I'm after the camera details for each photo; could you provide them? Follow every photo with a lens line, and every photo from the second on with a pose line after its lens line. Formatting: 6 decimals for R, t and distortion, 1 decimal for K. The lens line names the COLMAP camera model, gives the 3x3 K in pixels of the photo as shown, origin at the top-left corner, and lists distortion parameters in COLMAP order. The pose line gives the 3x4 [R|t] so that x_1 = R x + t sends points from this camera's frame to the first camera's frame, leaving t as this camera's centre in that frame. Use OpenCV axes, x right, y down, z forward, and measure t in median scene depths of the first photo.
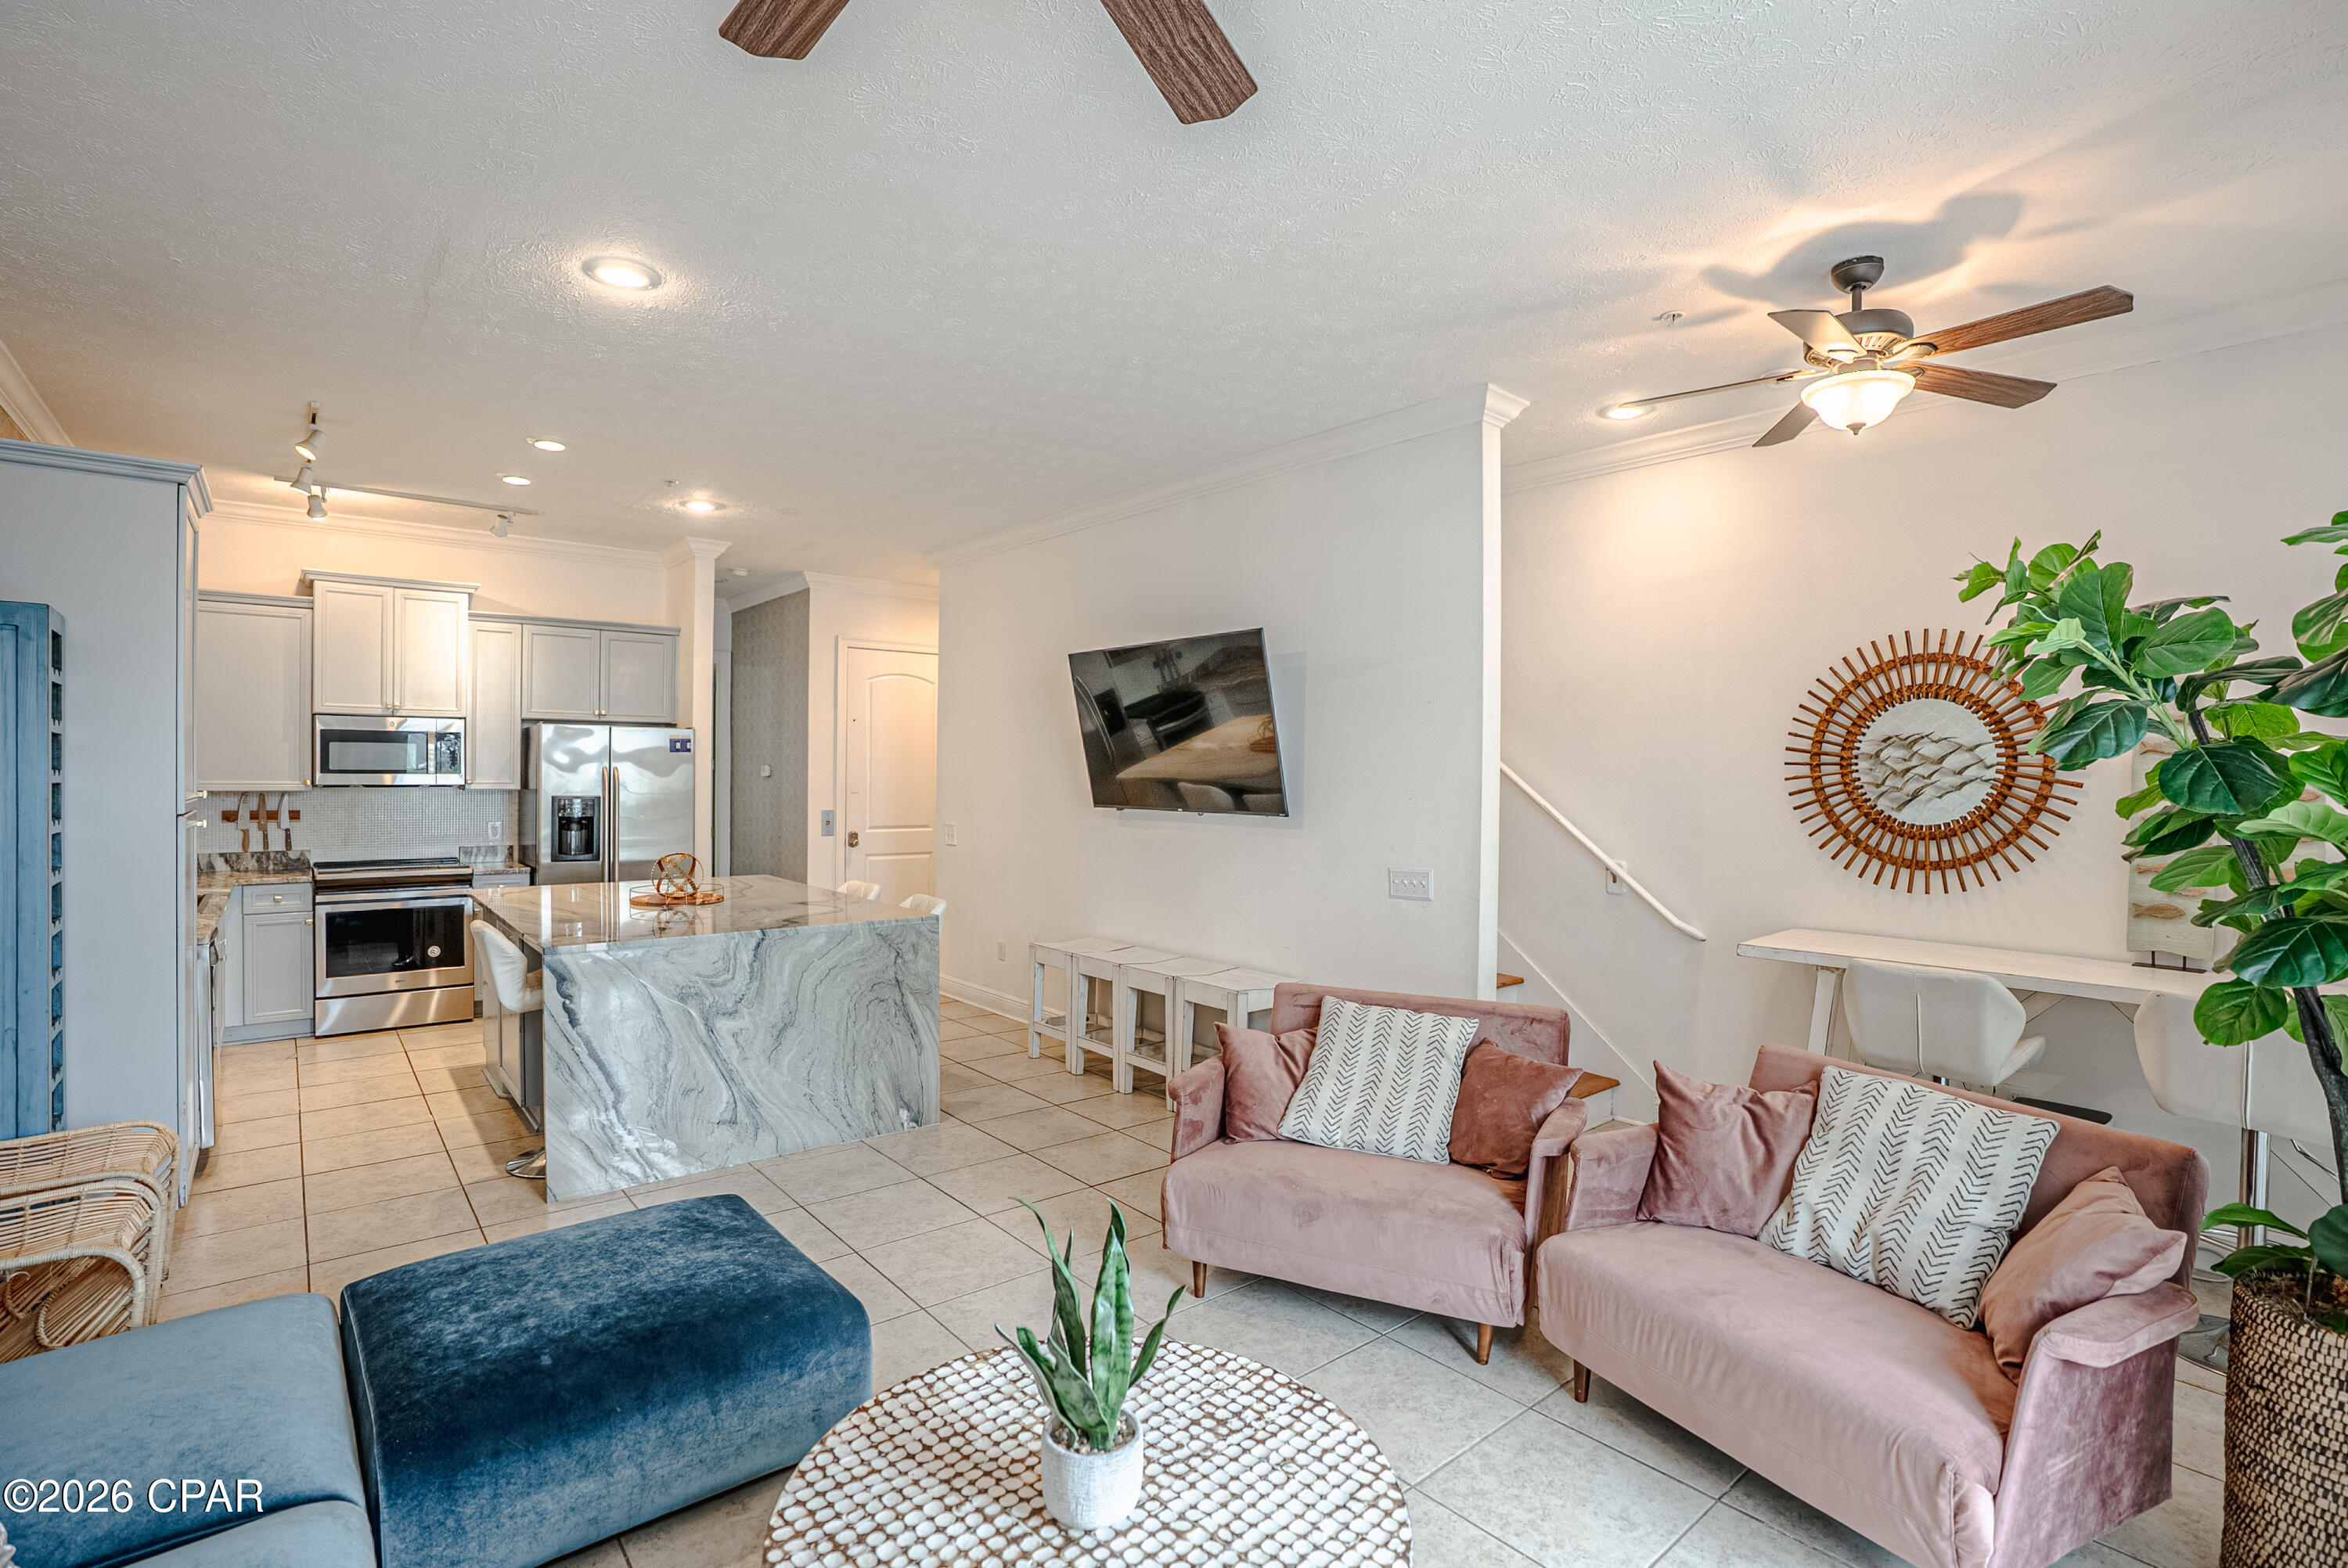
lens RADIAL K [[1096.5, 0, 1185.2], [0, 1096.5, 783.0], [0, 0, 1]] dist [-0.076369, 0.031695]
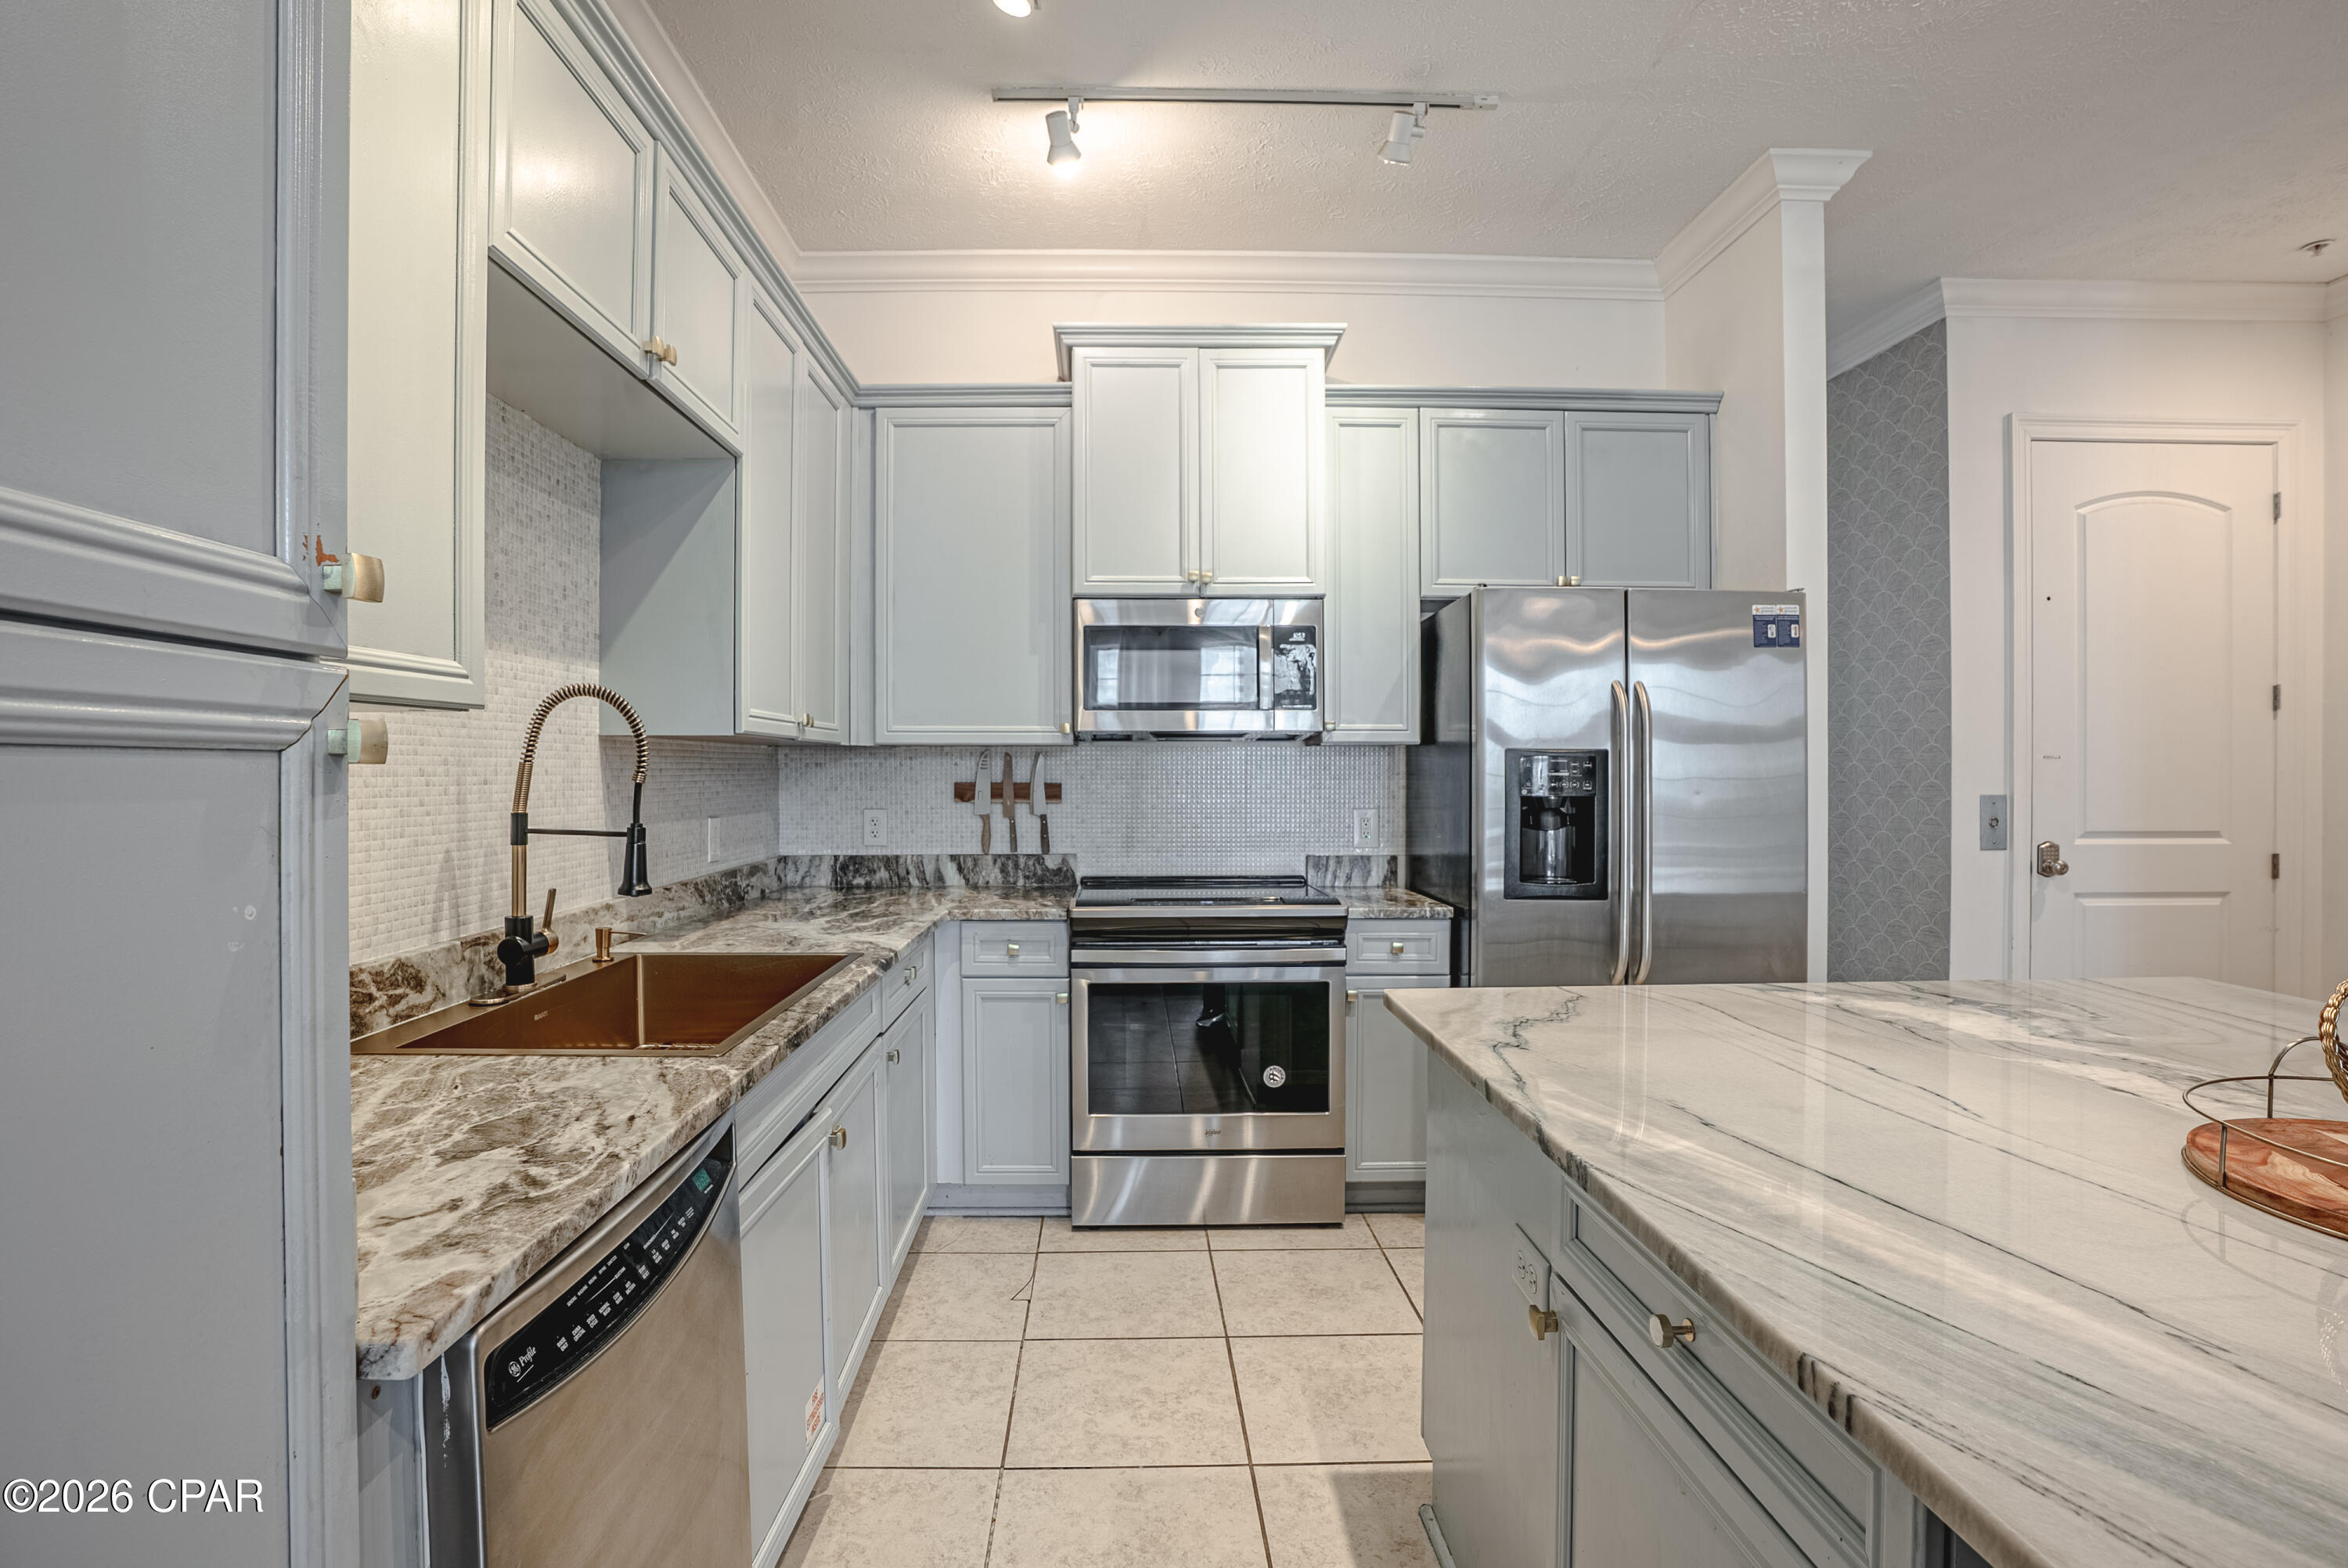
lens RADIAL K [[1123.8, 0, 1127.6], [0, 1123.8, 775.7], [0, 0, 1]] dist [-0.054861, 0.035935]
pose [[0.770110, -0.007086, -0.637872, -0.582230], [0.001777, 0.999958, -0.008963, 0.037349], [0.637909, 0.005768, 0.770090, 0.761081]]
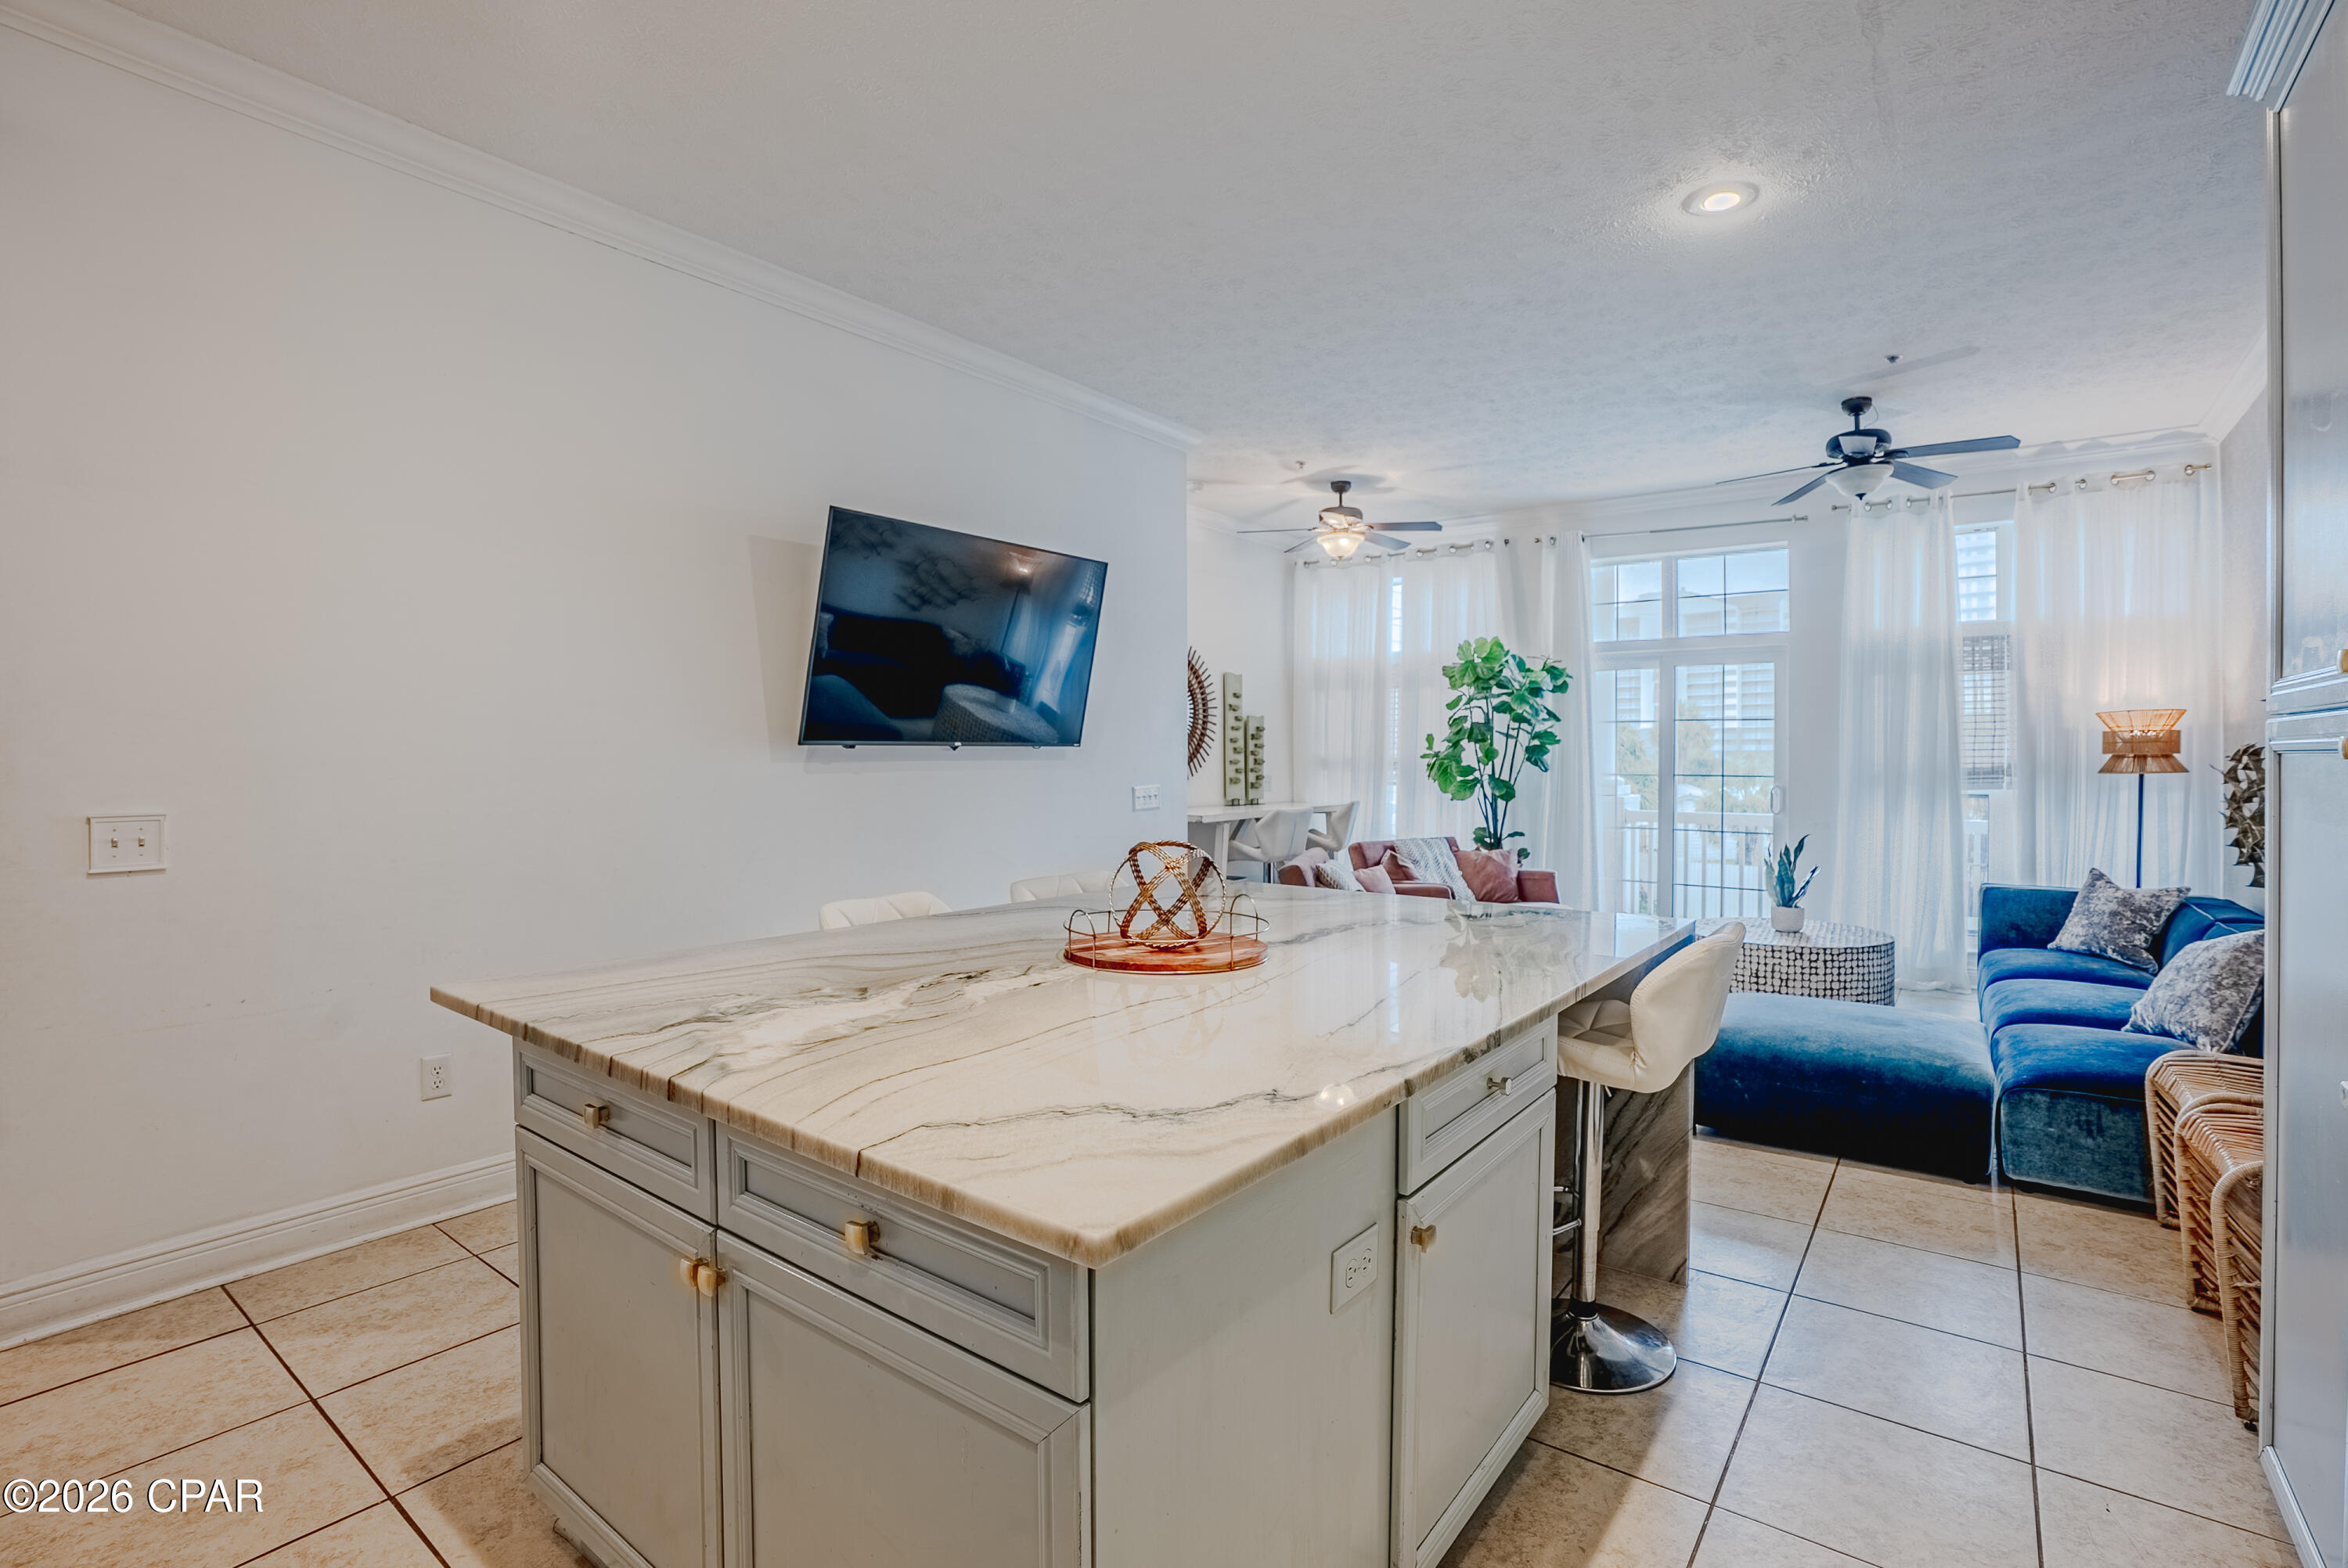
lens RADIAL K [[1117.8, 0, 1187.5], [0, 1117.8, 753.3], [0, 0, 1]] dist [-0.061726, 0.027878]
pose [[-0.234695, -0.009506, 0.972023, -0.992601], [0.006114, 0.999918, 0.011255, 0.027900], [-0.972050, 0.008585, -0.234618, 1.200130]]
